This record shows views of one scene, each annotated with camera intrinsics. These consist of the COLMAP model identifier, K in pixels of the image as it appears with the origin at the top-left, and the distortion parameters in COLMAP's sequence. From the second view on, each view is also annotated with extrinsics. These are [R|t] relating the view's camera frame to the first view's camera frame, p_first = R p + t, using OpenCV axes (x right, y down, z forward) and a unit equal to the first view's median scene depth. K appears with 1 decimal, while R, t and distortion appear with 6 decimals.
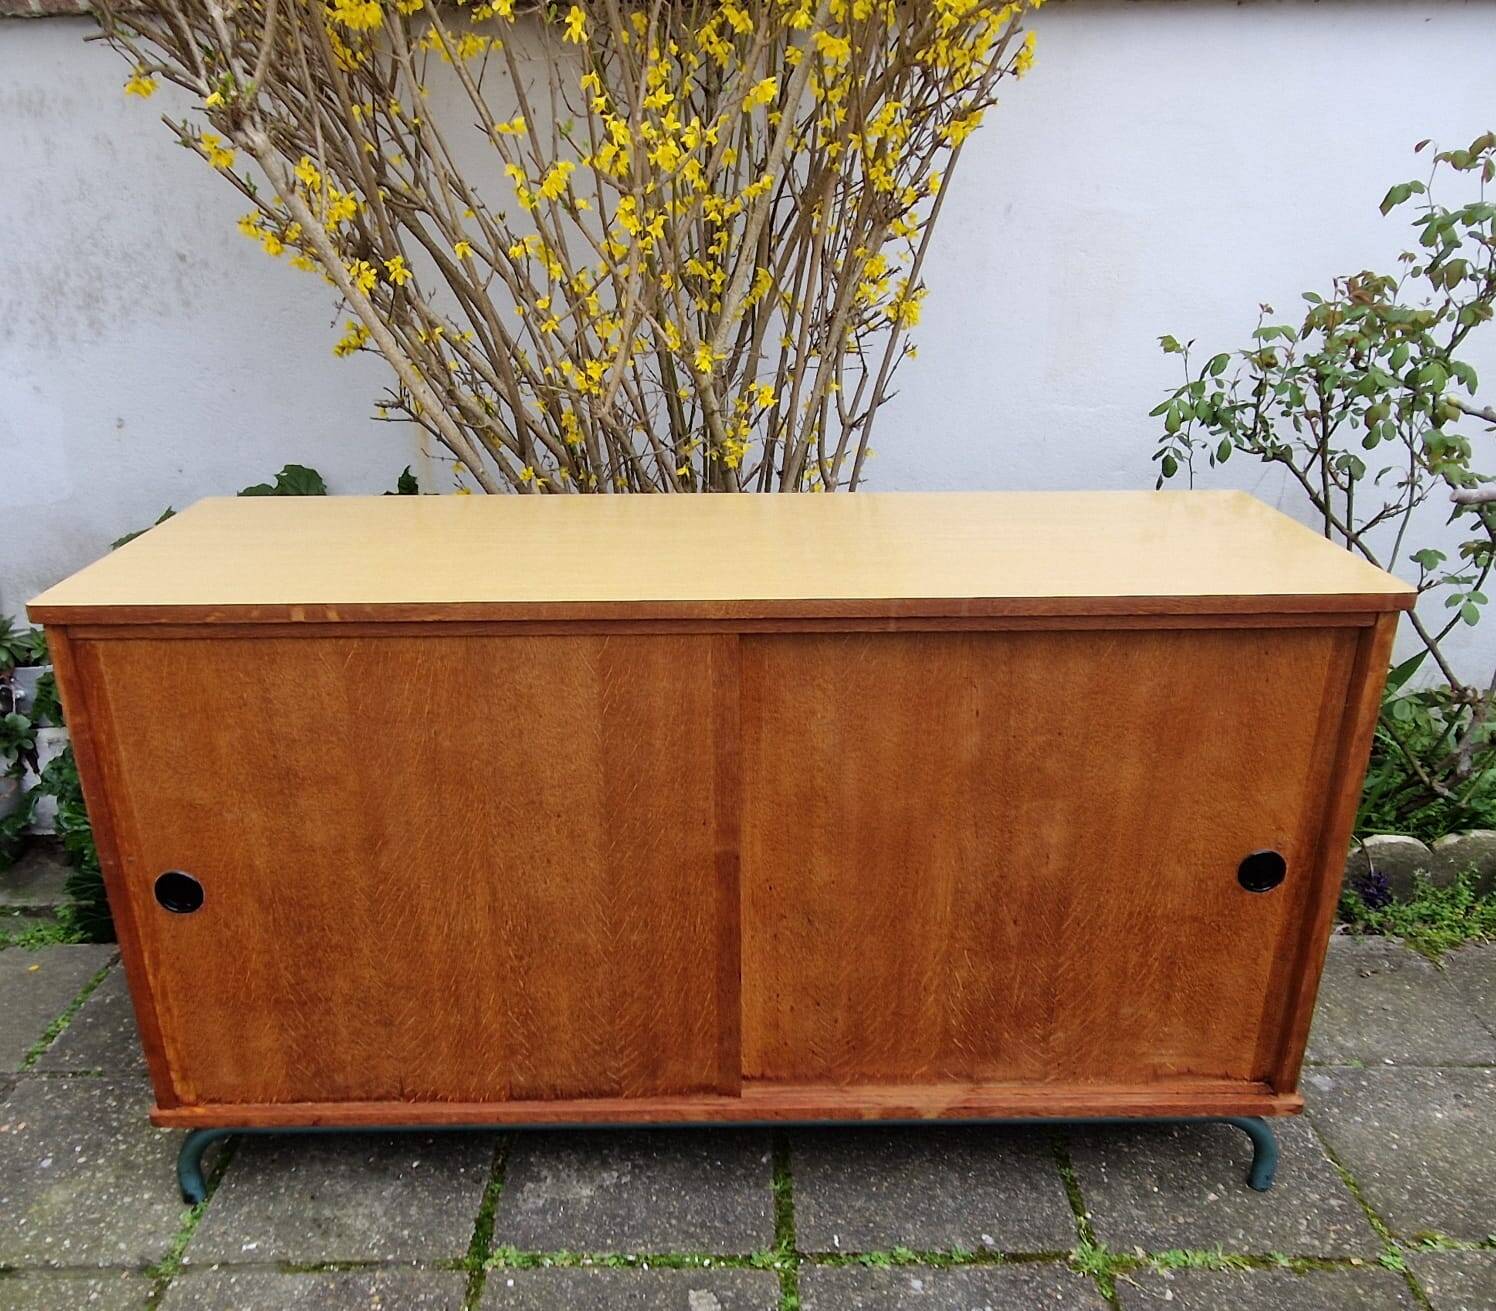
lens RADIAL K [[1302.0, 0, 745.3], [0, 1302.0, 747.0], [0, 0, 1]] dist [-0.002285, 0.014210]
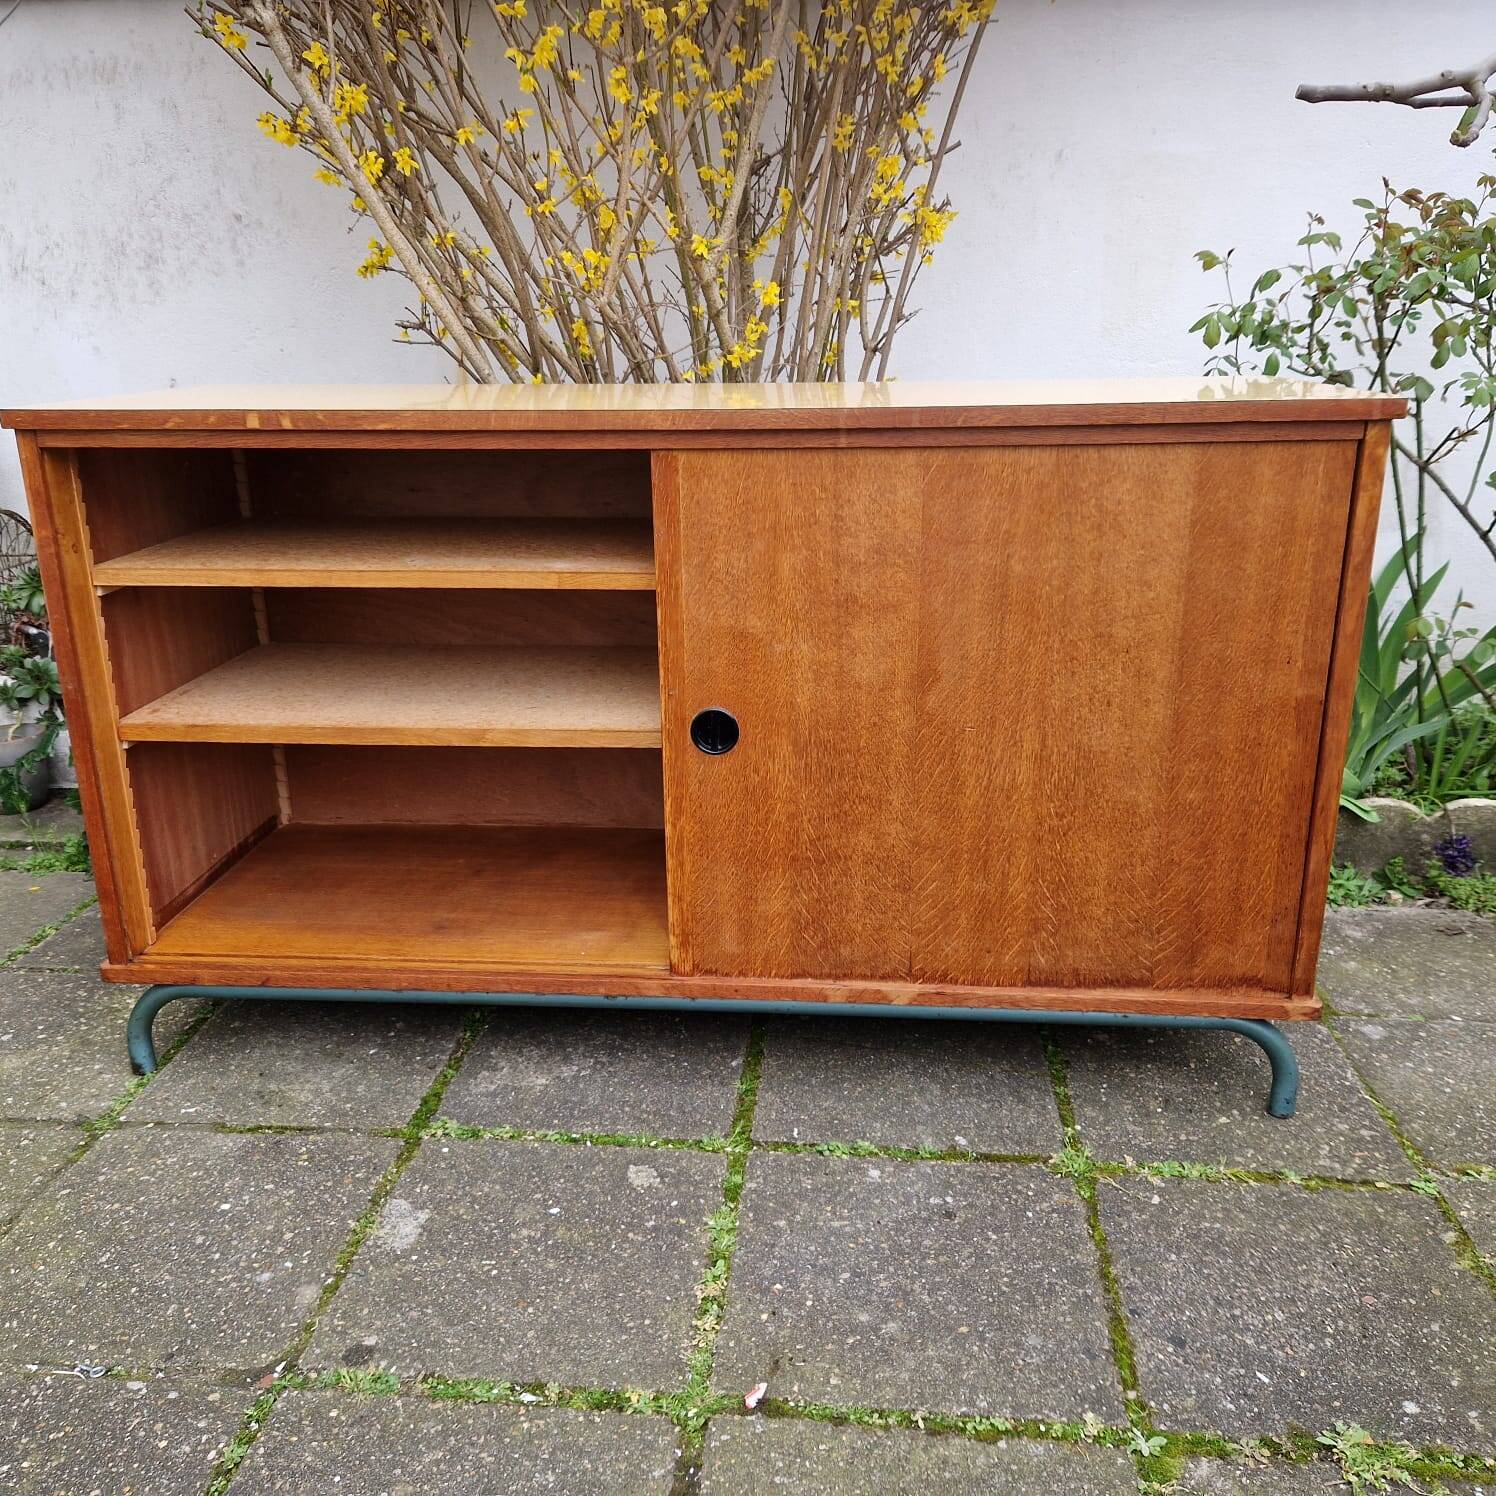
lens RADIAL K [[1387.9, 0, 741.1], [0, 1387.9, 747.4], [0, 0, 1]] dist [0.036477, 0.000000]
pose [[0.994605, 0.022845, -0.101190, 0.122398], [-0.032751, 0.994712, -0.097343, 0.199135], [0.098431, 0.100132, 0.990093, -0.012440]]
